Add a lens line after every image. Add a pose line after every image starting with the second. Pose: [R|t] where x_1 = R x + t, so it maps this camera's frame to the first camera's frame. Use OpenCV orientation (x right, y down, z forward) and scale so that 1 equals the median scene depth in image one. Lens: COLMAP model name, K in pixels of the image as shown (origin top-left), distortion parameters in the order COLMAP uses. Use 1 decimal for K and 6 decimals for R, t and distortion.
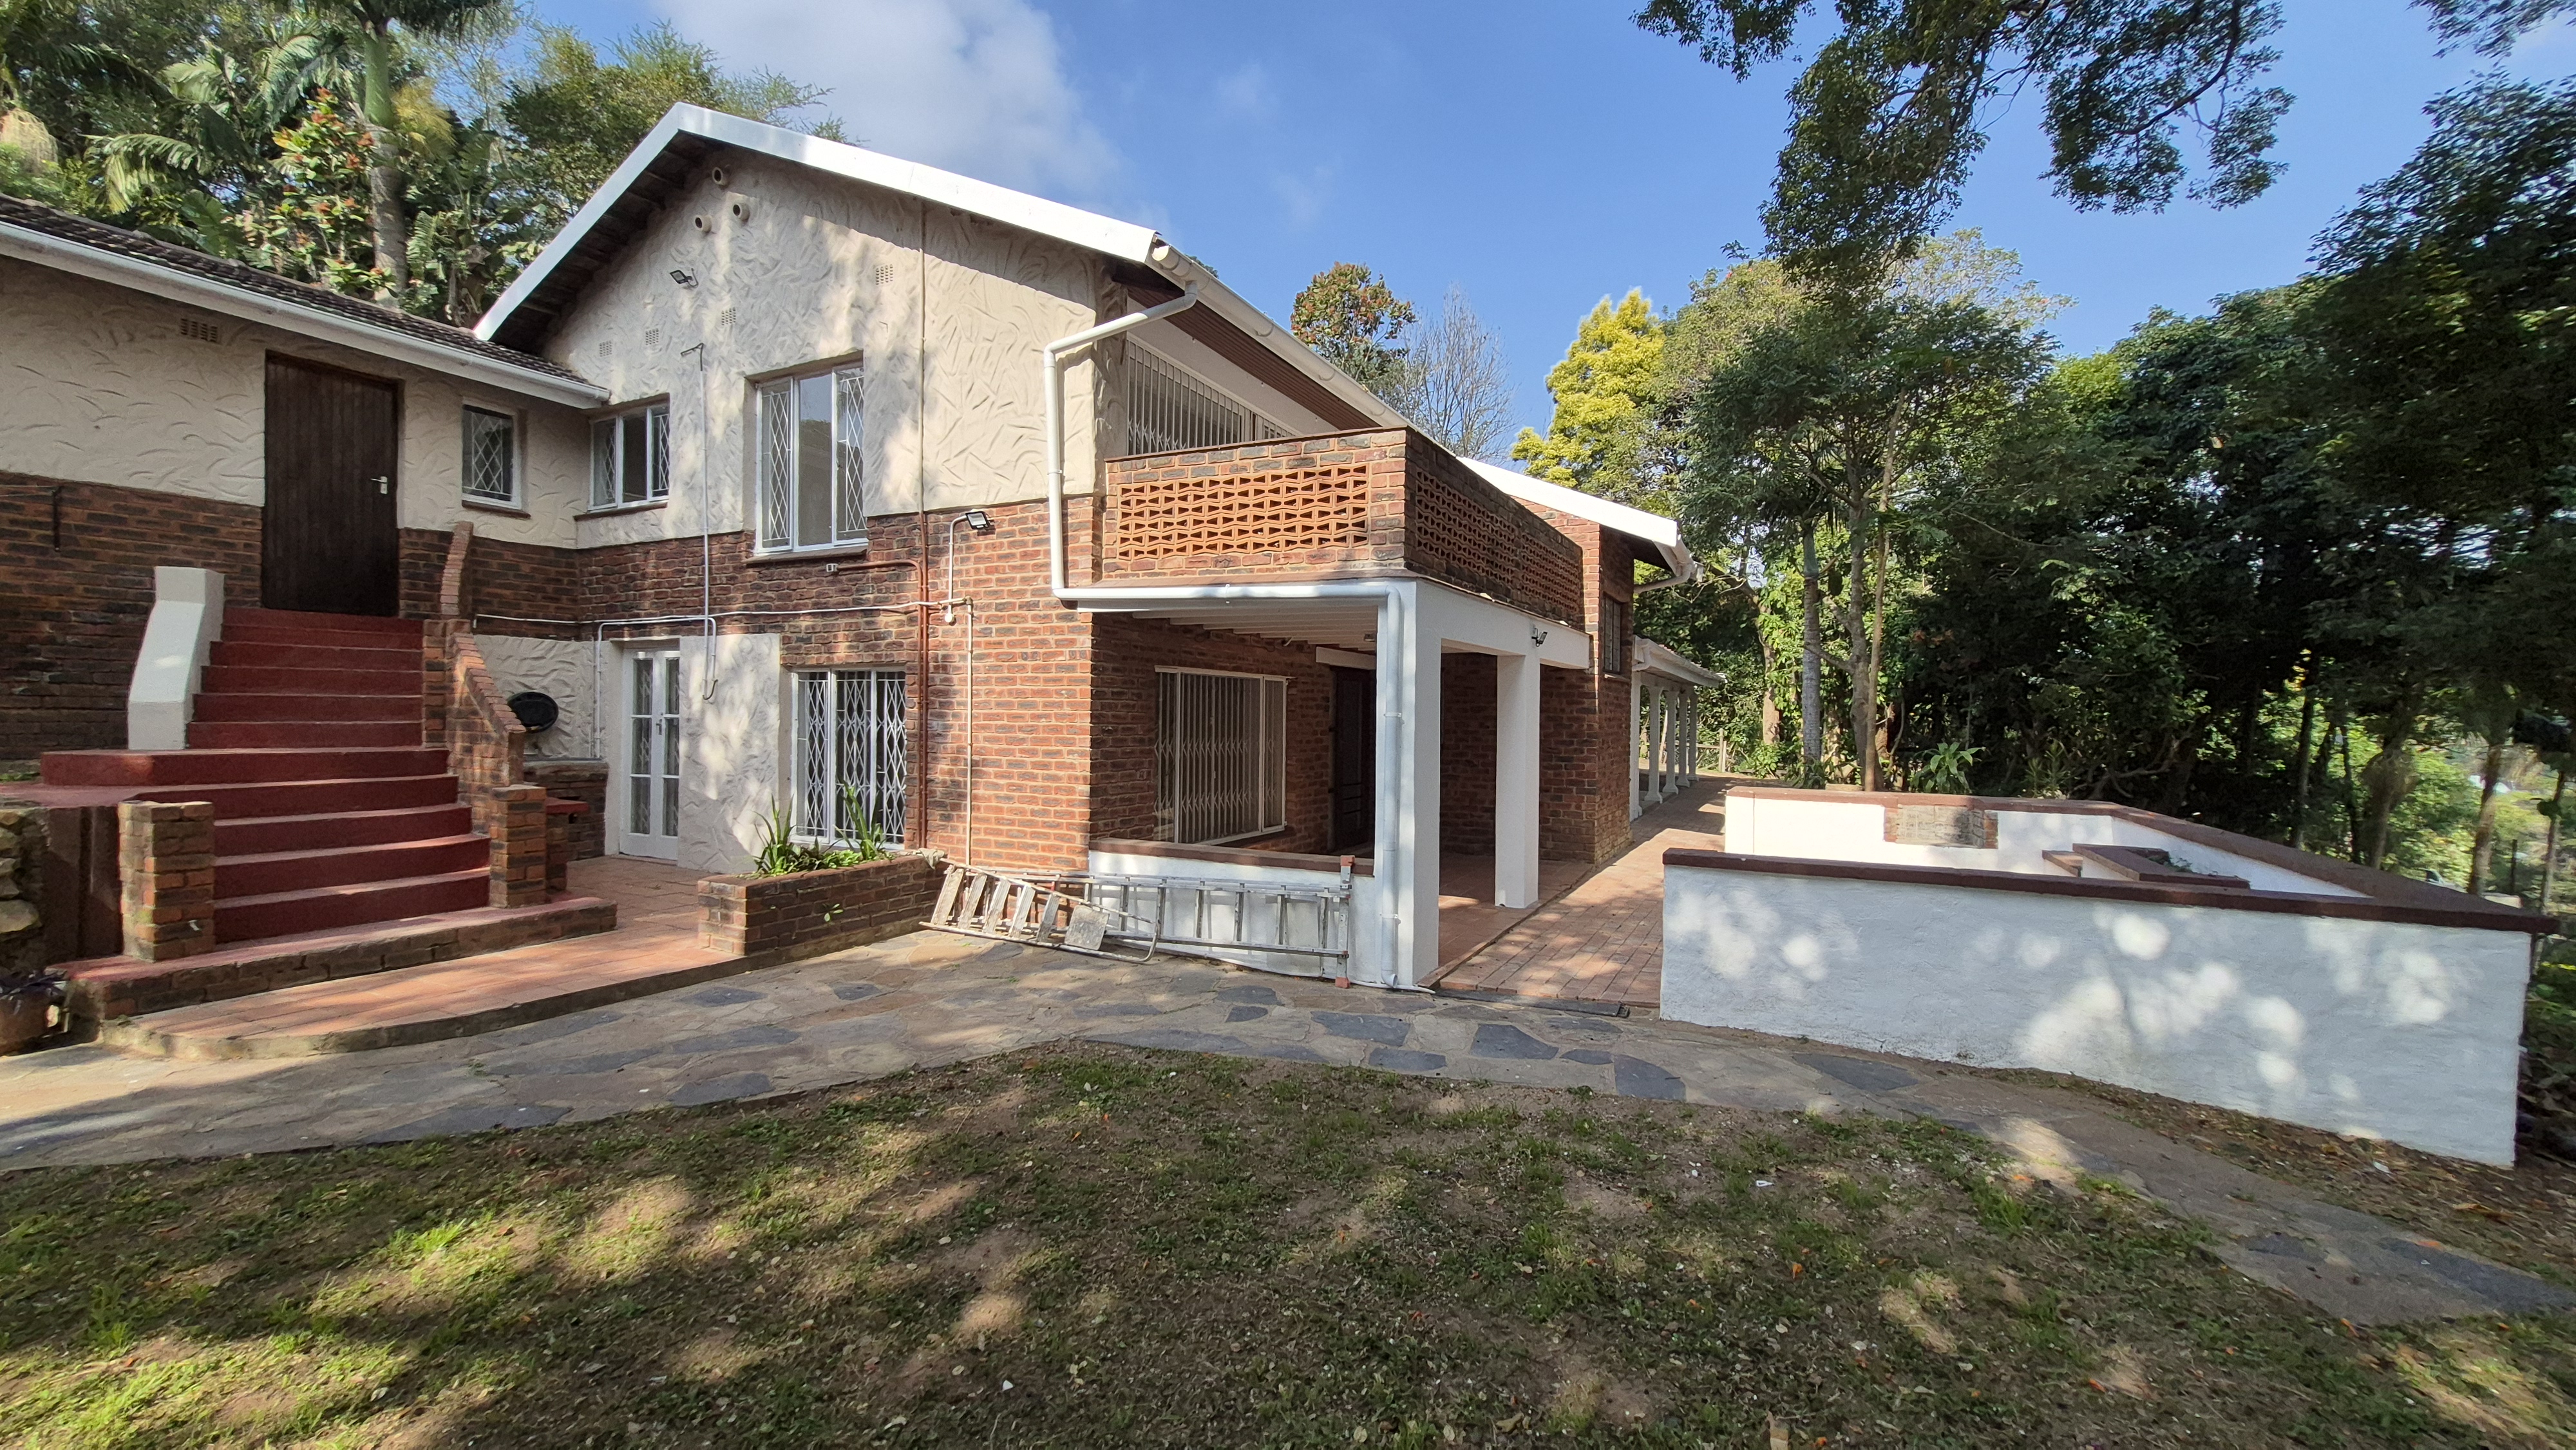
lens RADIAL K [[1009.0, 0, 1288.4], [0, 1009.0, 731.1], [0, 0, 1]] dist [0.007451, -0.002824]
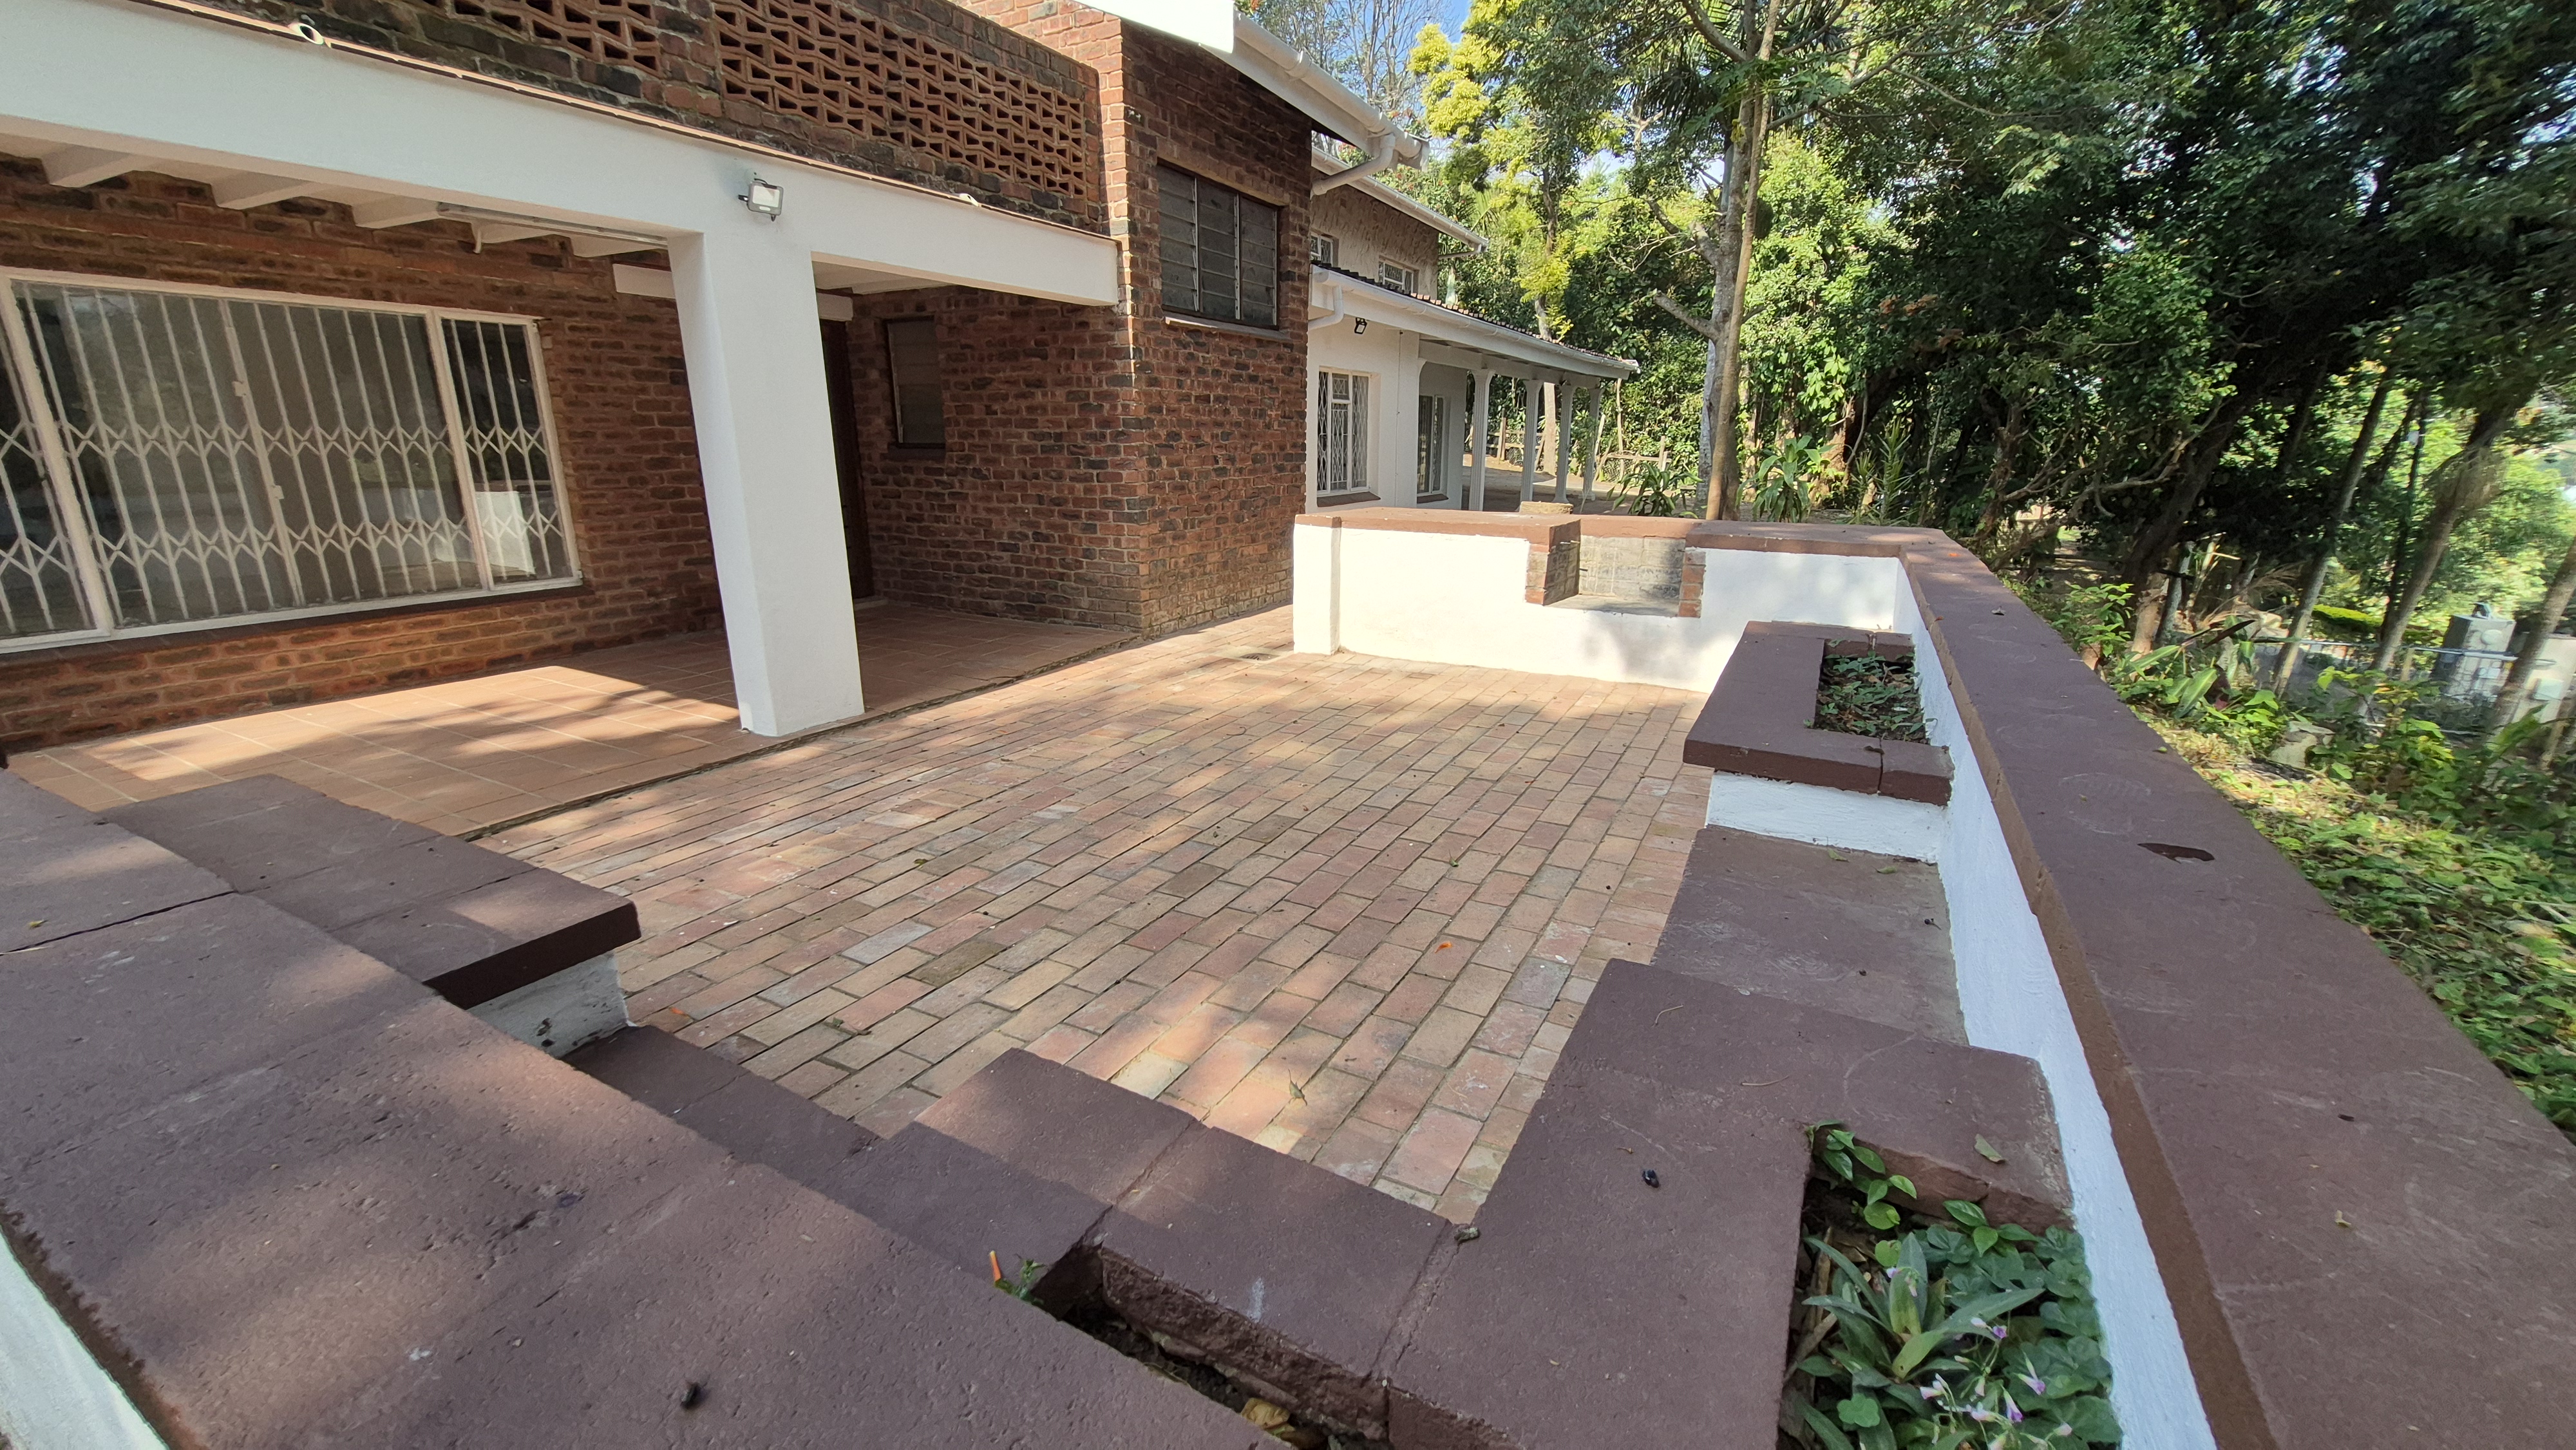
lens RADIAL K [[1009.0, 0, 1278.9], [0, 1009.0, 722.4], [0, 0, 1]] dist [0.007451, -0.002824]
pose [[0.999672, -0.002125, -0.025517, 0.566390], [0.008679, 0.965687, 0.259564, 0.029795], [0.024089, -0.259700, 0.965389, 0.518550]]
